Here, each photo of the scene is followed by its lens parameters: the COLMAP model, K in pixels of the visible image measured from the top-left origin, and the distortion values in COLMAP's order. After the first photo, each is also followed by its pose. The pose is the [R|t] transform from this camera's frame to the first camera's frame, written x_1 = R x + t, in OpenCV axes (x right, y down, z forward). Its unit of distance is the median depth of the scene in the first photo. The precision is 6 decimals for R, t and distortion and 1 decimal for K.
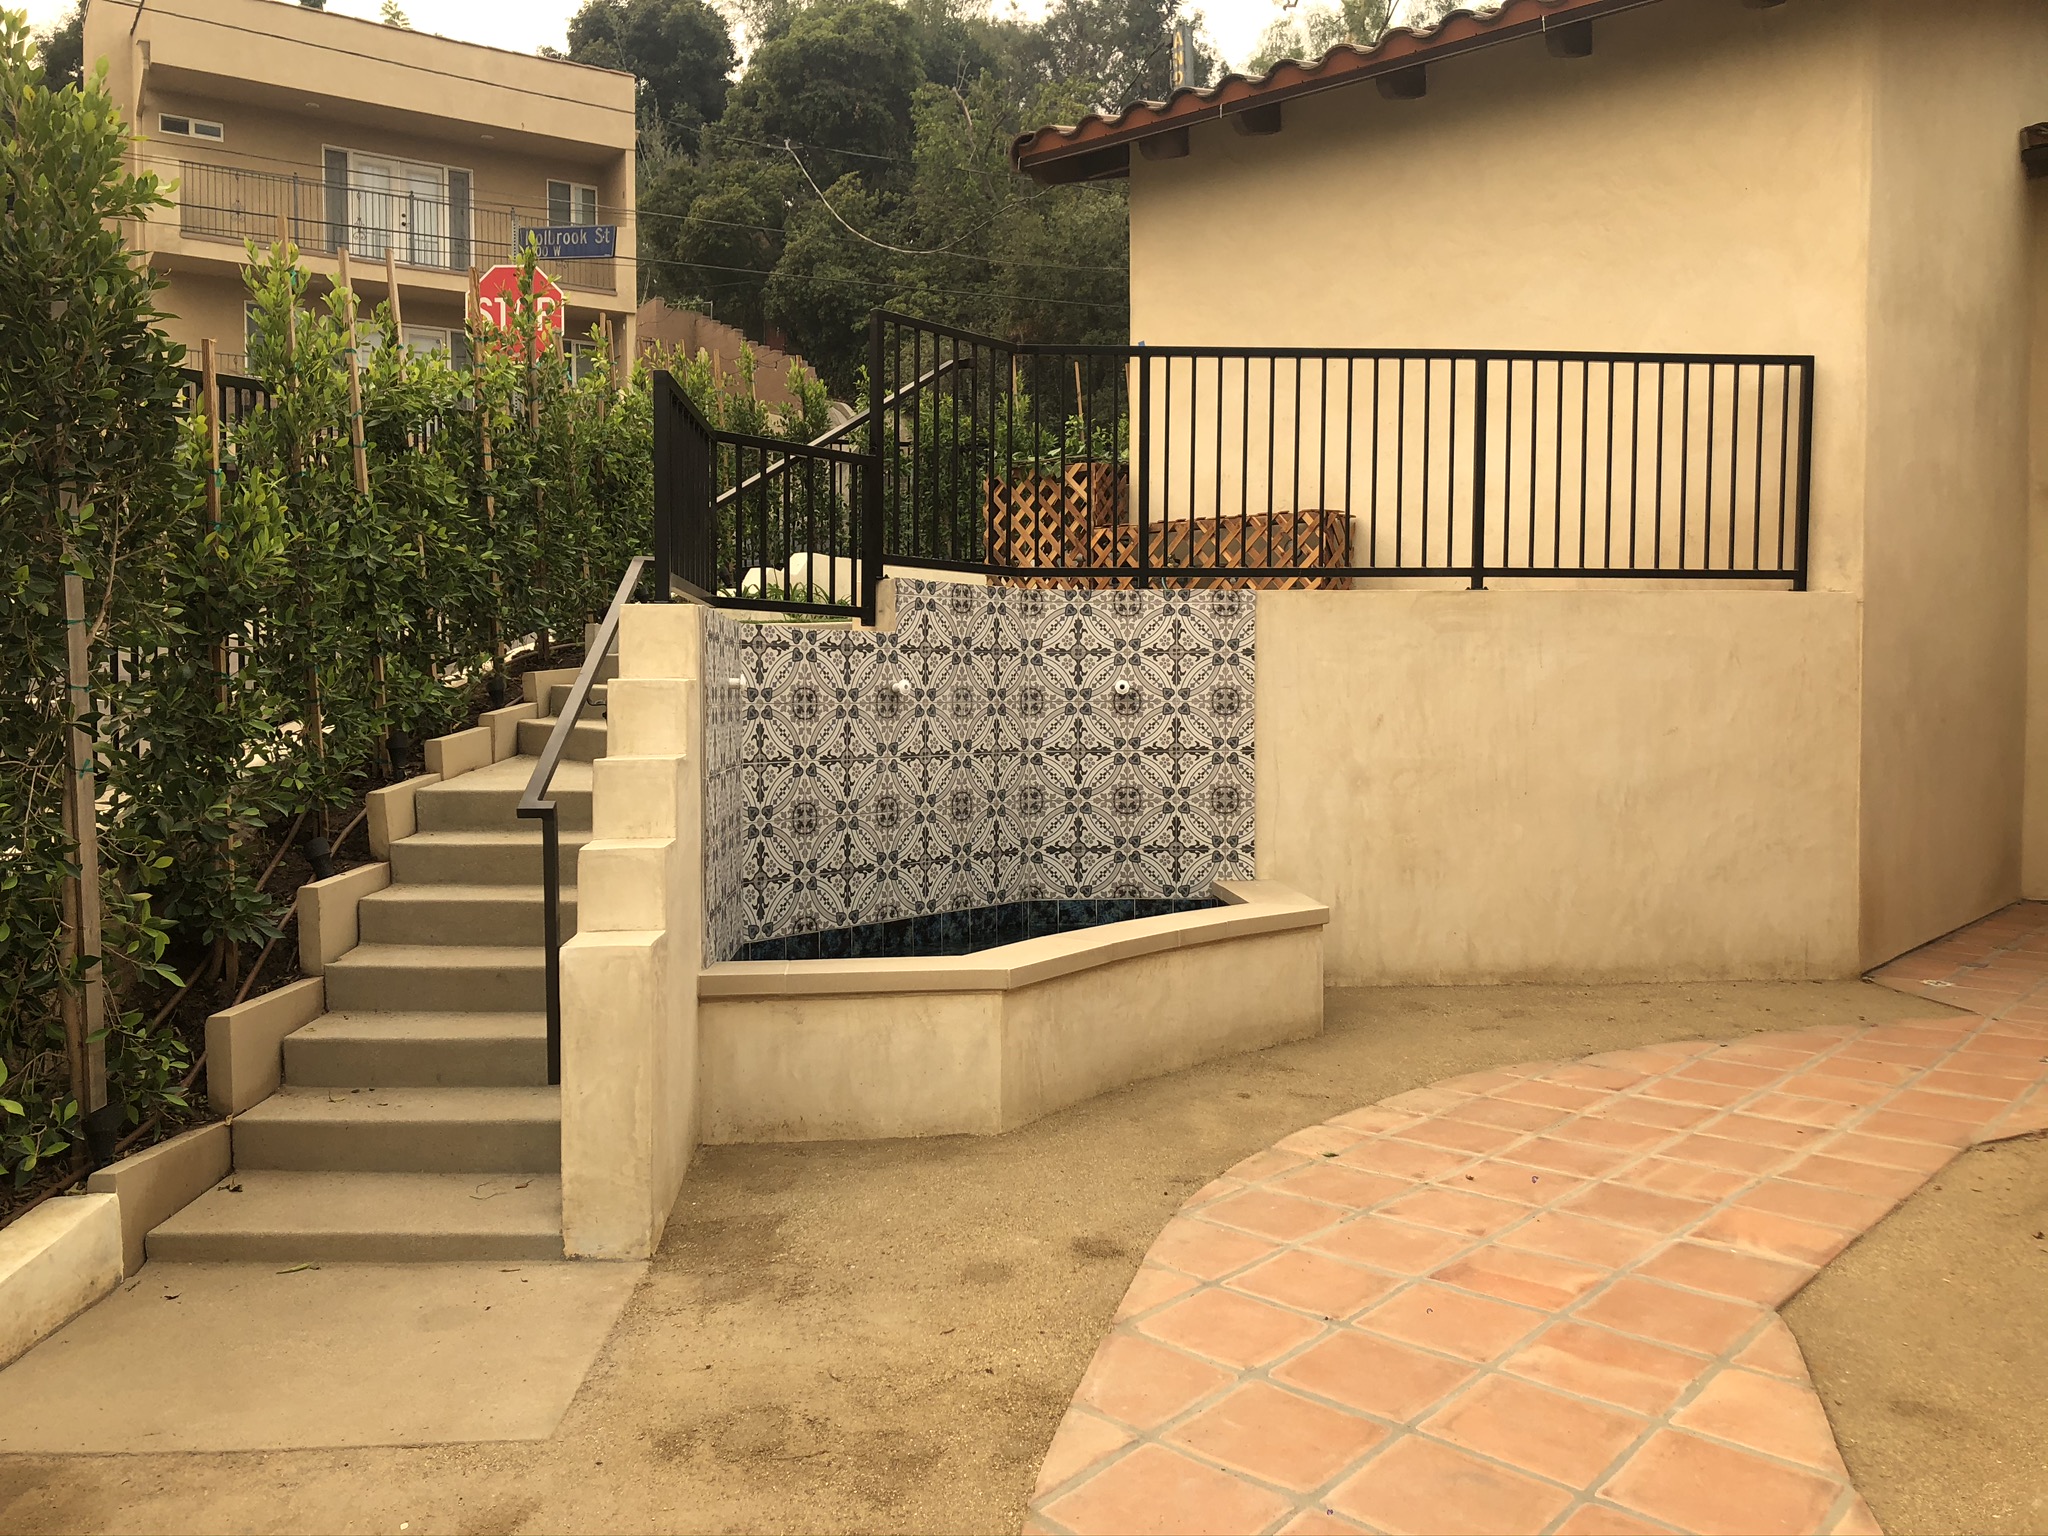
lens RADIAL K [[1658.0, 0, 1010.4], [0, 1658.0, 748.8], [0, 0, 1]] dist [0.092313, -0.188909]
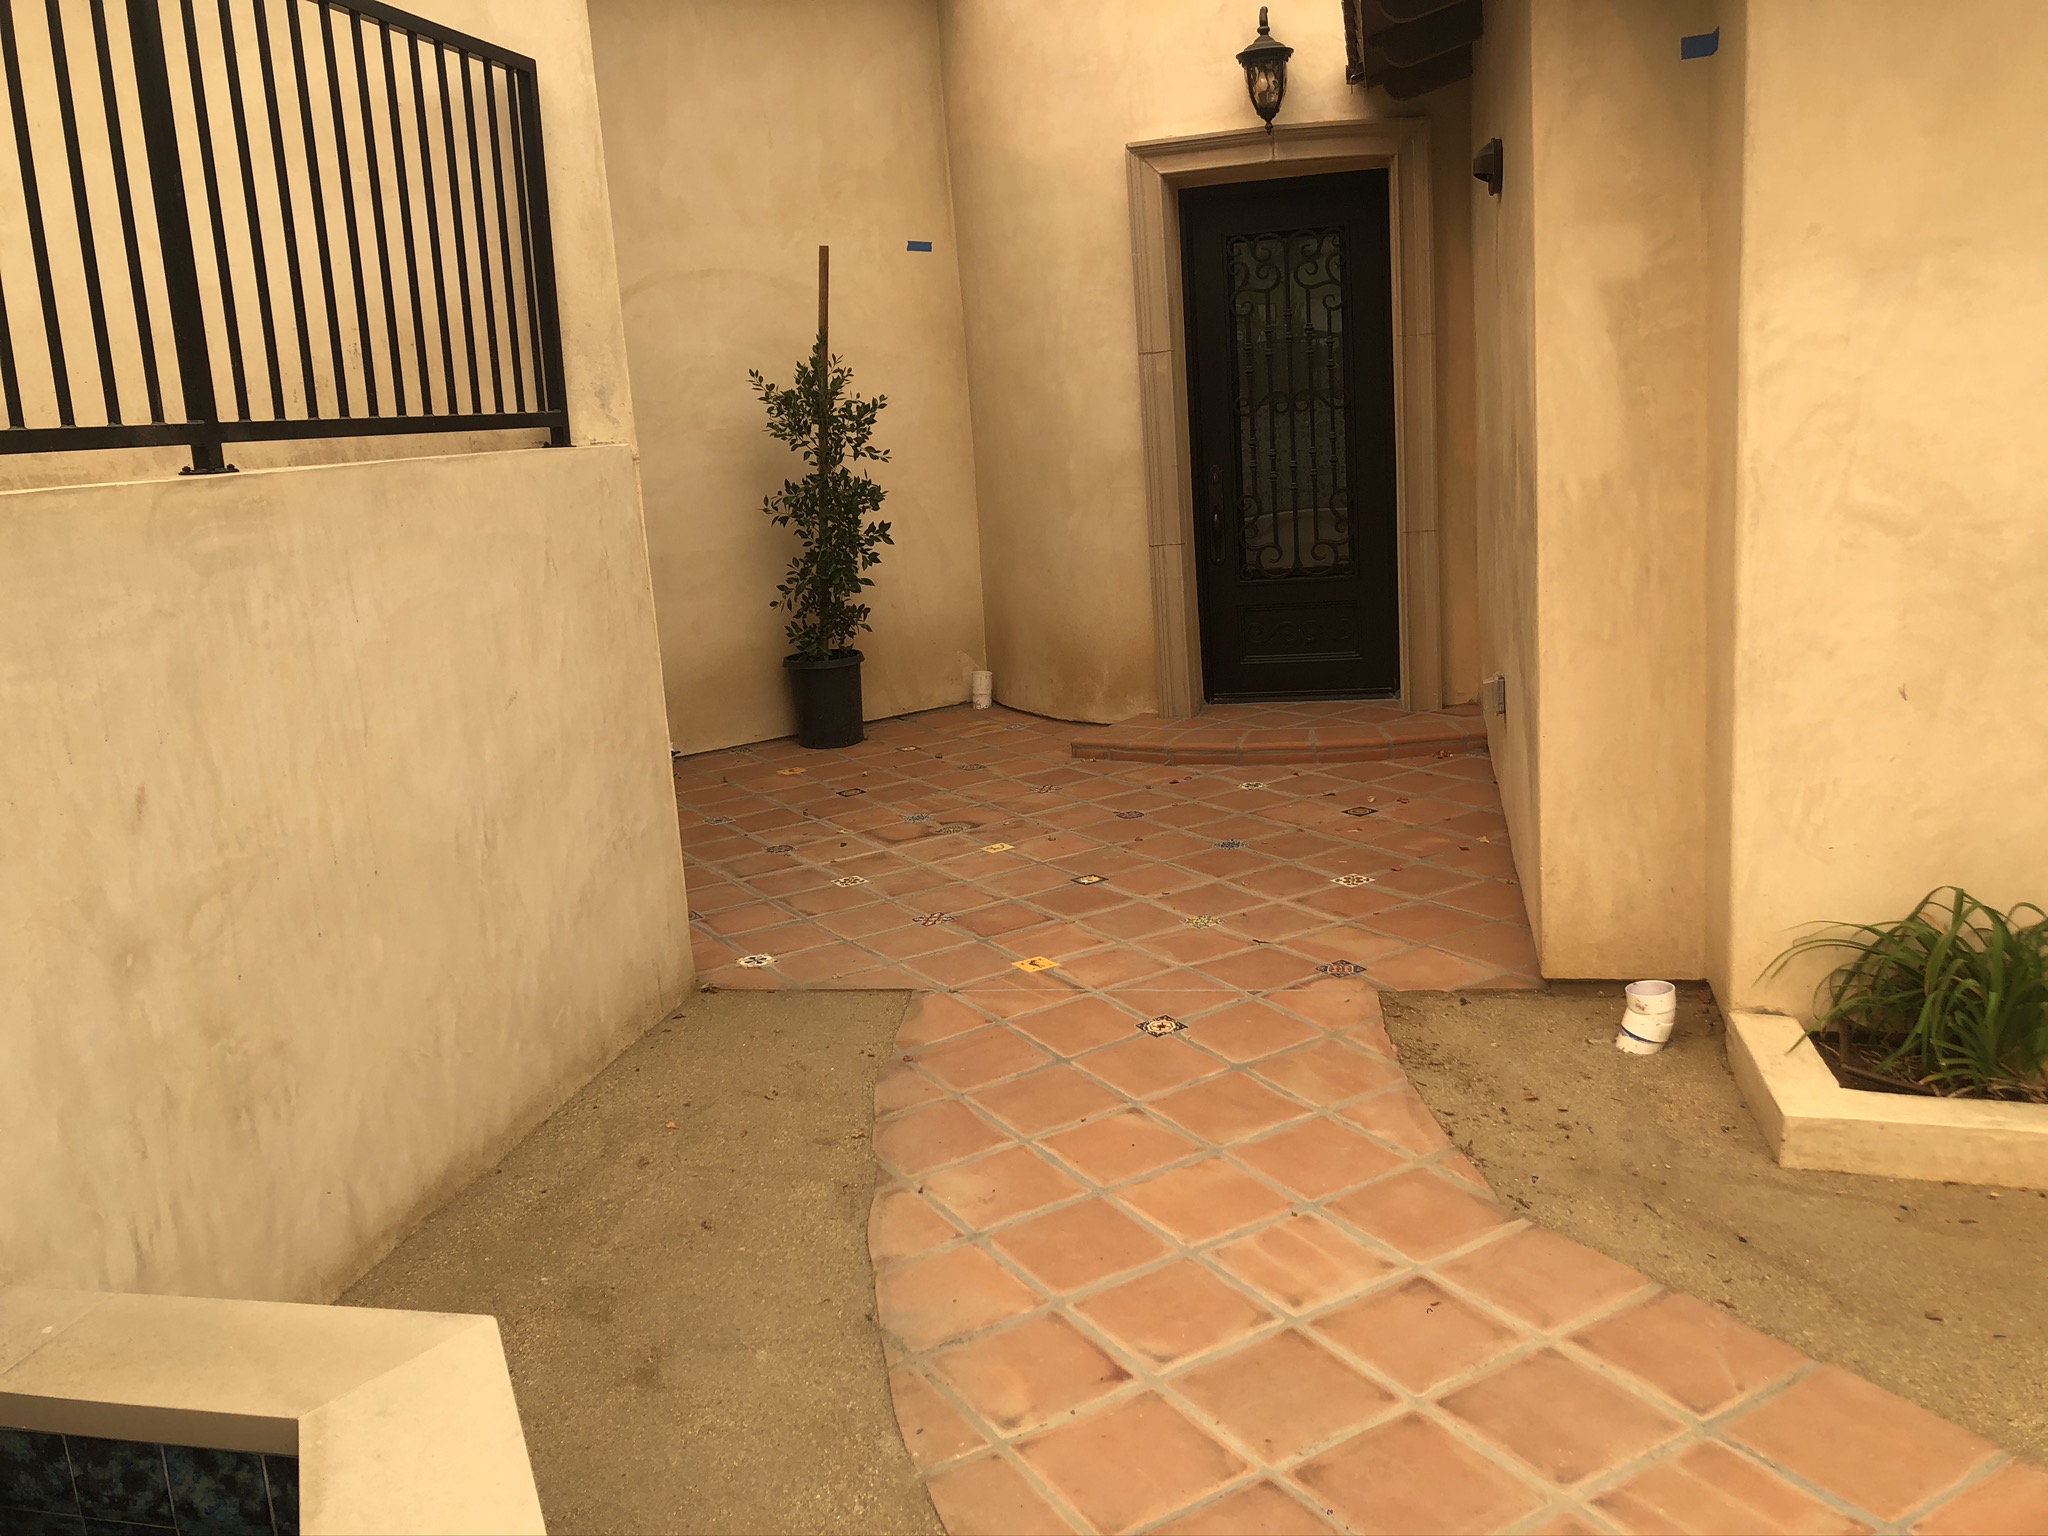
lens RADIAL K [[1696.1, 0, 1045.7], [0, 1696.1, 731.2], [0, 0, 1]] dist [0.013188, 0.005279]
pose [[0.294924, -0.200740, 0.934197, -0.104922], [0.100693, 0.978769, 0.178529, -0.087245], [-0.950201, 0.041414, 0.308875, 0.650562]]
